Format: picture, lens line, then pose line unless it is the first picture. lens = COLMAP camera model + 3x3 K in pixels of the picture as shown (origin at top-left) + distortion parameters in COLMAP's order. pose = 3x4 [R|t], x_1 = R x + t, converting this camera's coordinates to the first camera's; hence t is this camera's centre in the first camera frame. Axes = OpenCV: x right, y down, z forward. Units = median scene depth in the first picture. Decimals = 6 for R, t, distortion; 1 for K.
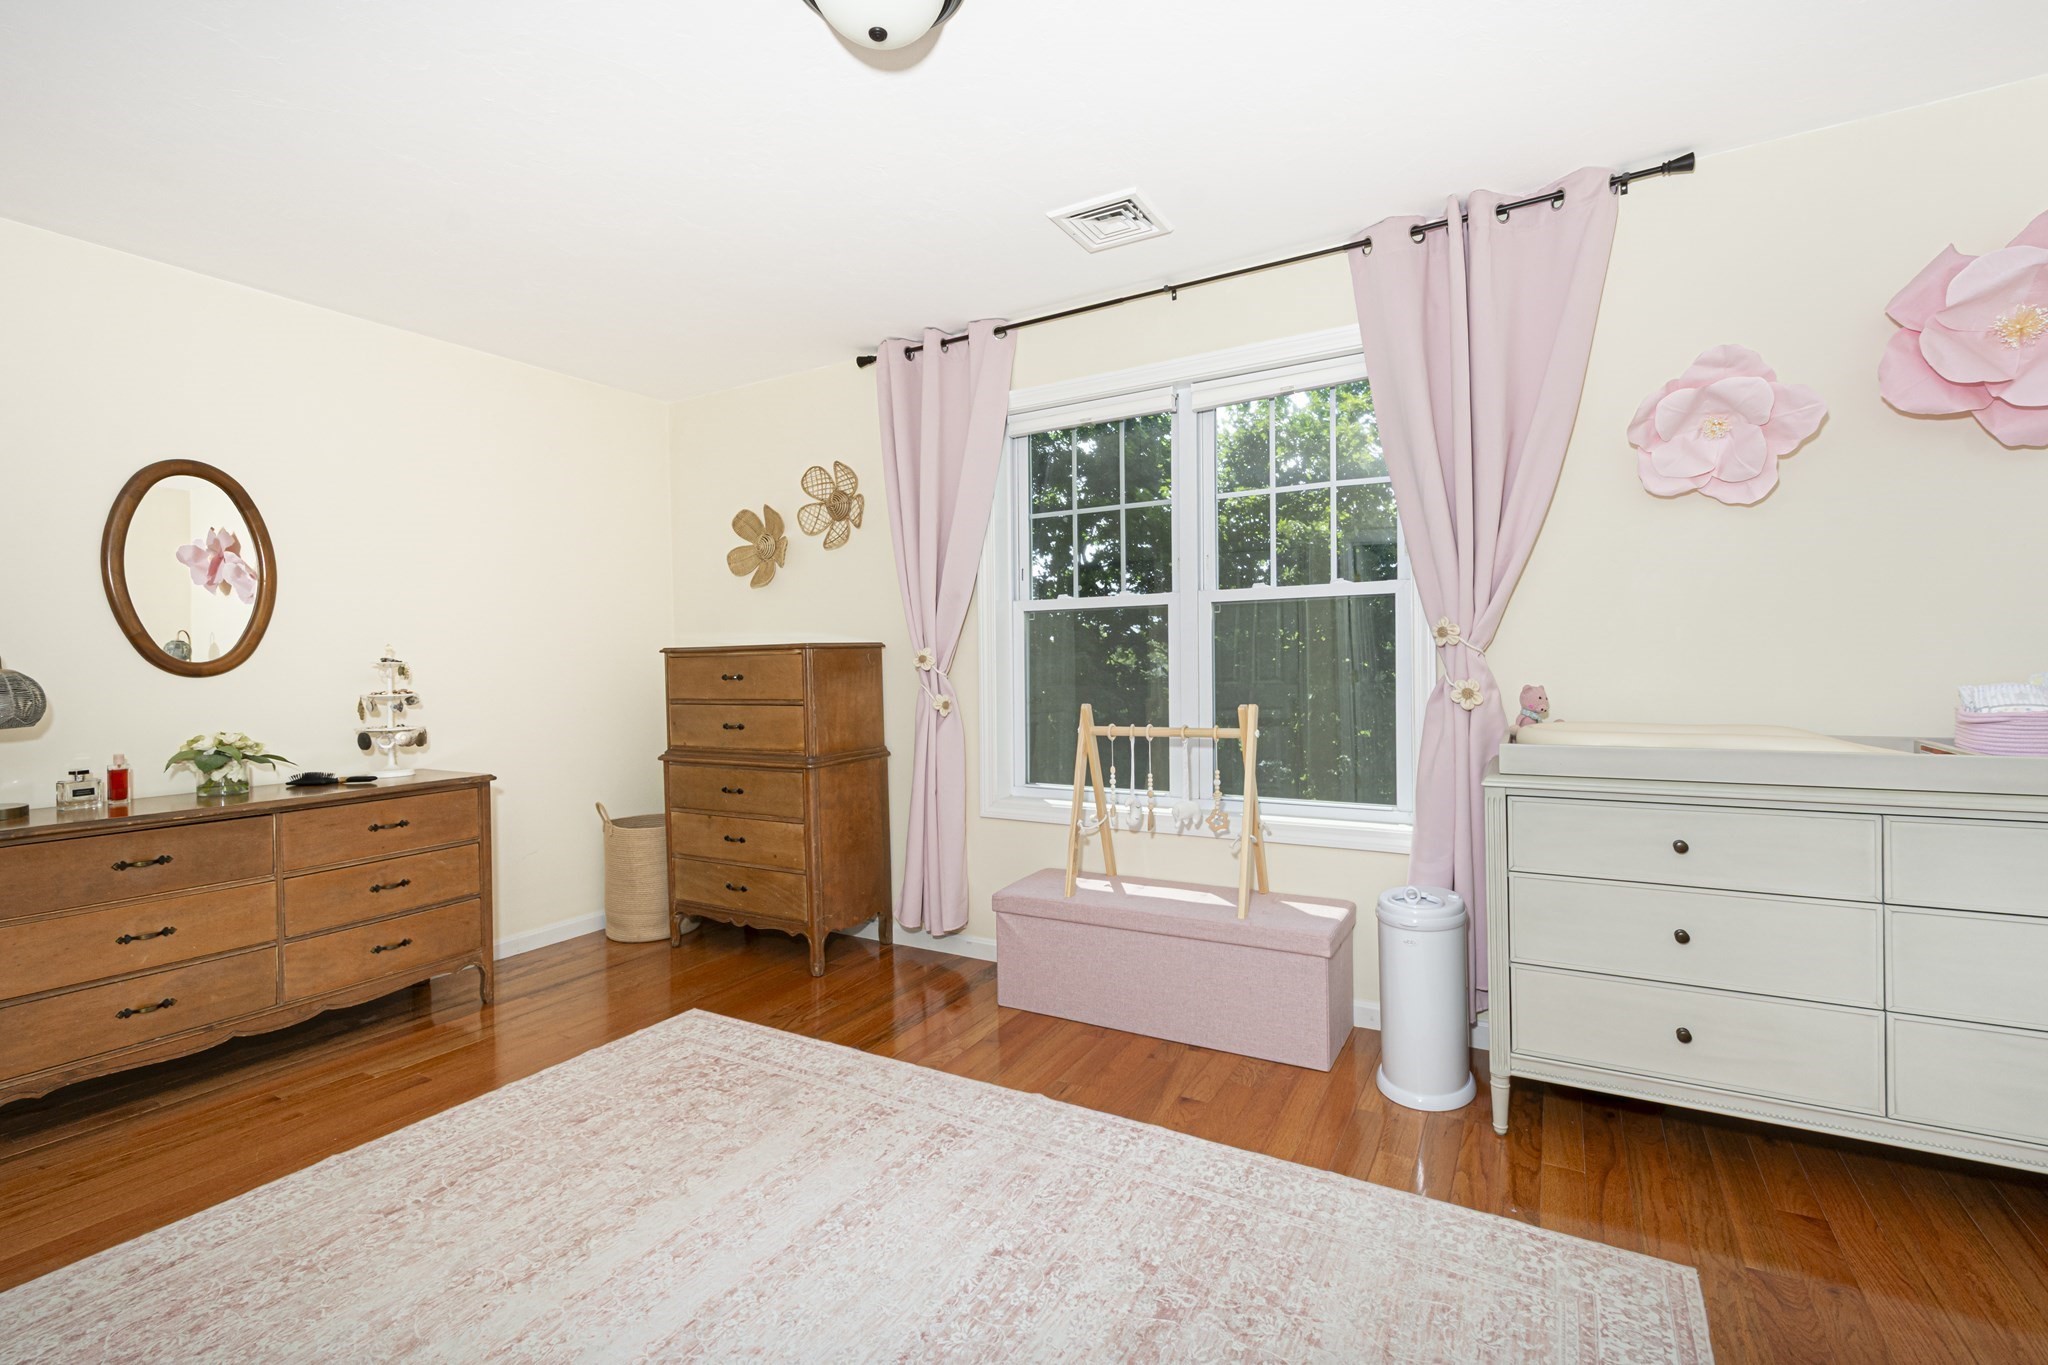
lens RADIAL K [[904.2, 0, 1016.3], [0, 904.2, 673.2], [0, 0, 1]] dist [0.024336, -0.010558]
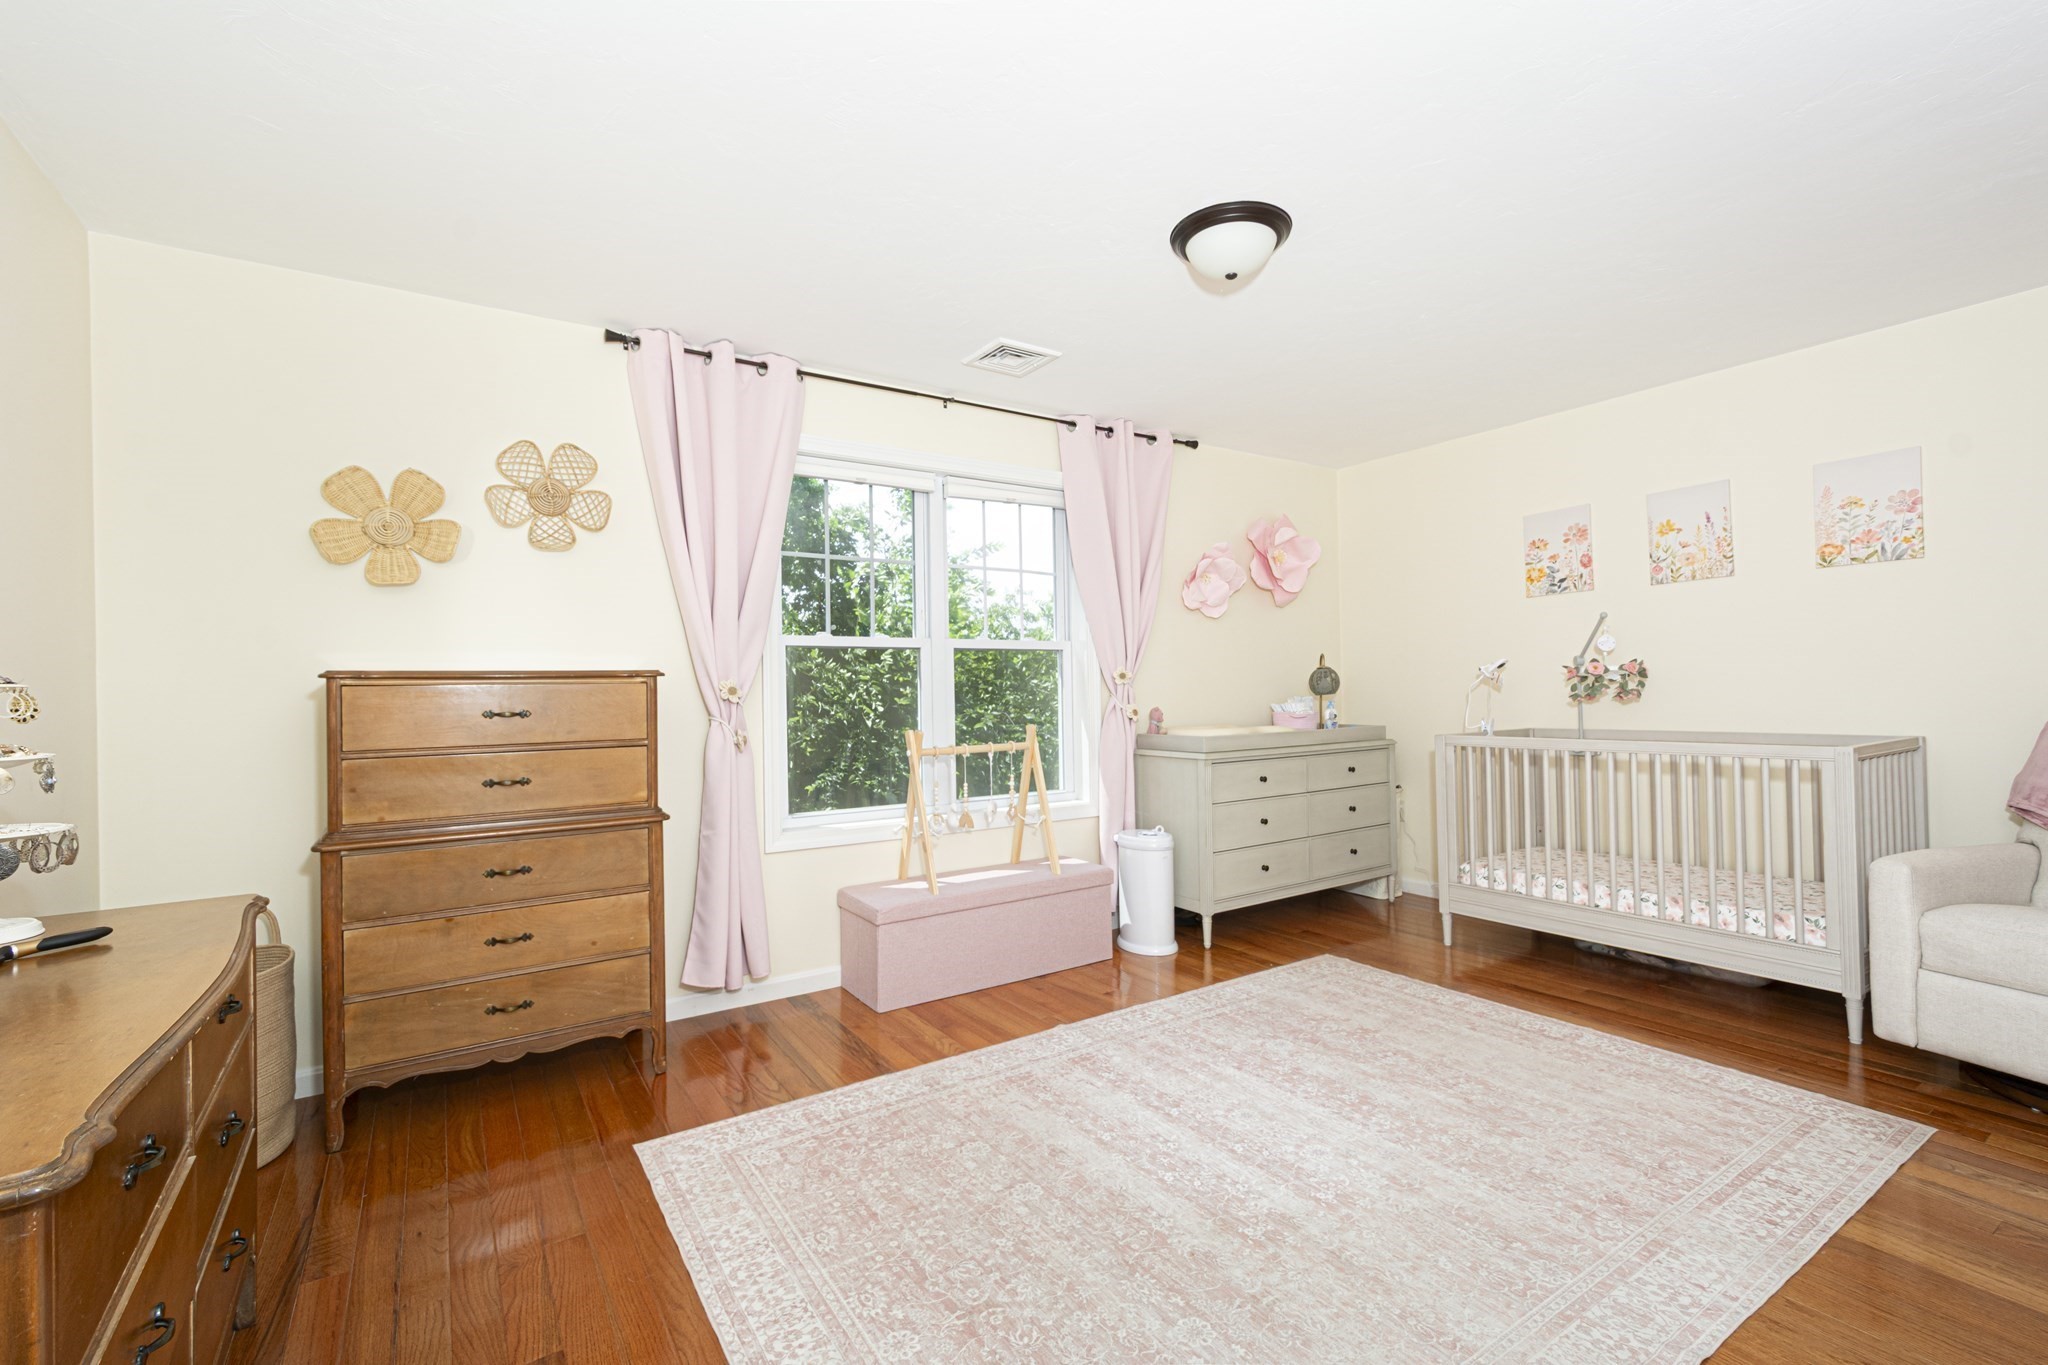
lens RADIAL K [[904.2, 0, 1021.3], [0, 904.2, 683.4], [0, 0, 1]] dist [0.024336, -0.010558]
pose [[0.442285, 0.016483, 0.896723, -1.002199], [0.020568, 0.999382, -0.028515, 0.011372], [-0.896639, 0.031056, 0.441672, 0.398843]]
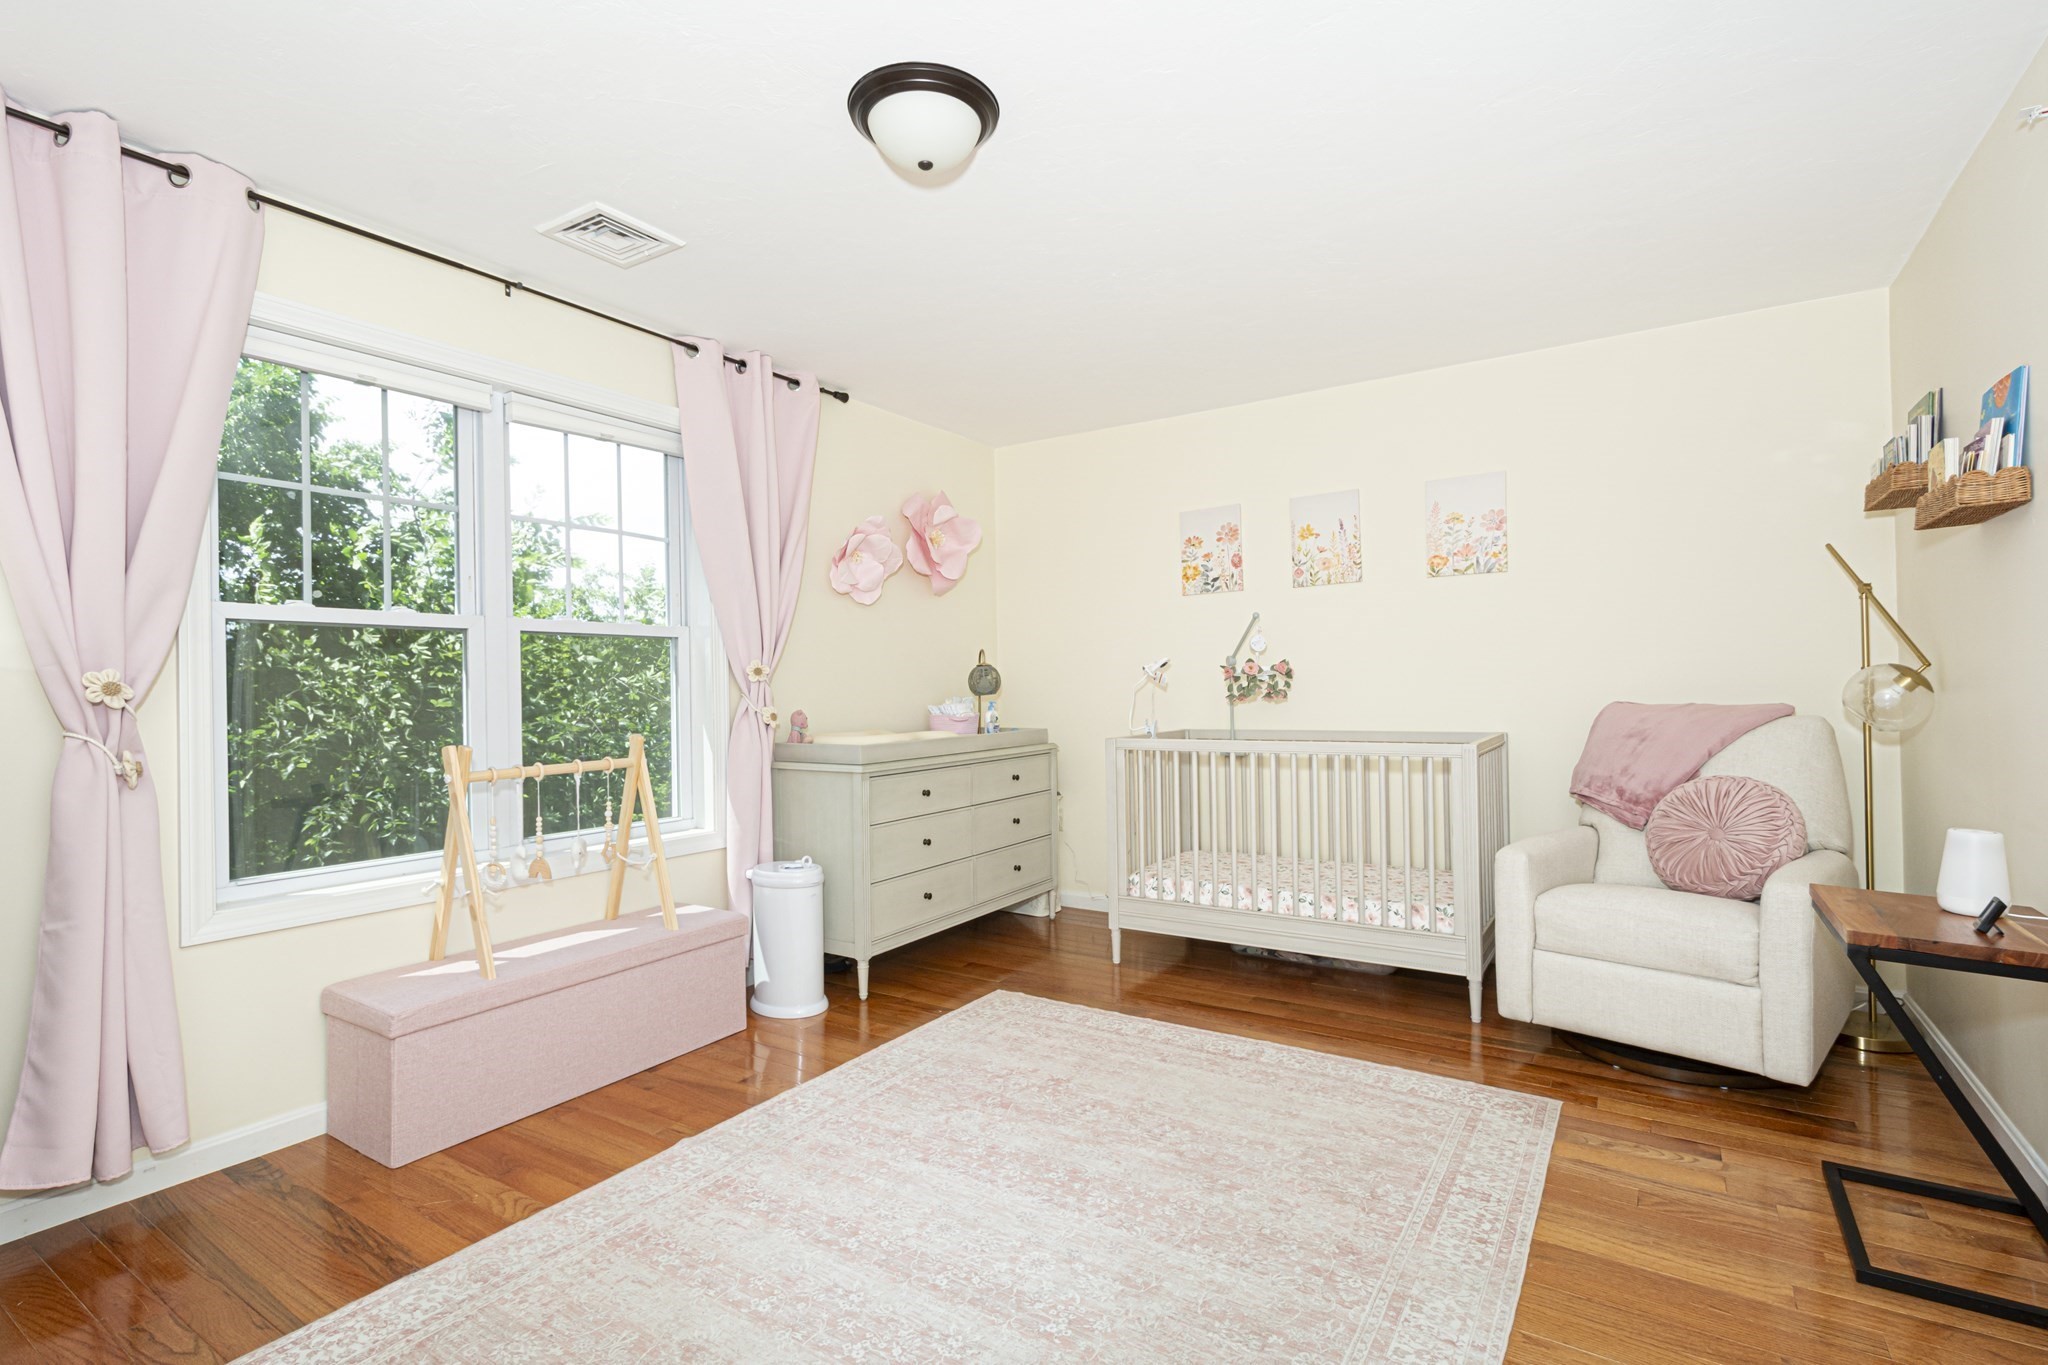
lens RADIAL K [[970.8, 0, 1030.4], [0, 970.8, 685.5], [0, 0, 1]] dist [0.018548, -0.007006]
pose [[0.041302, 0.015772, 0.999022, -0.858232], [0.025528, 0.999532, -0.016835, 0.008866], [-0.998821, 0.026198, 0.040880, 0.497273]]
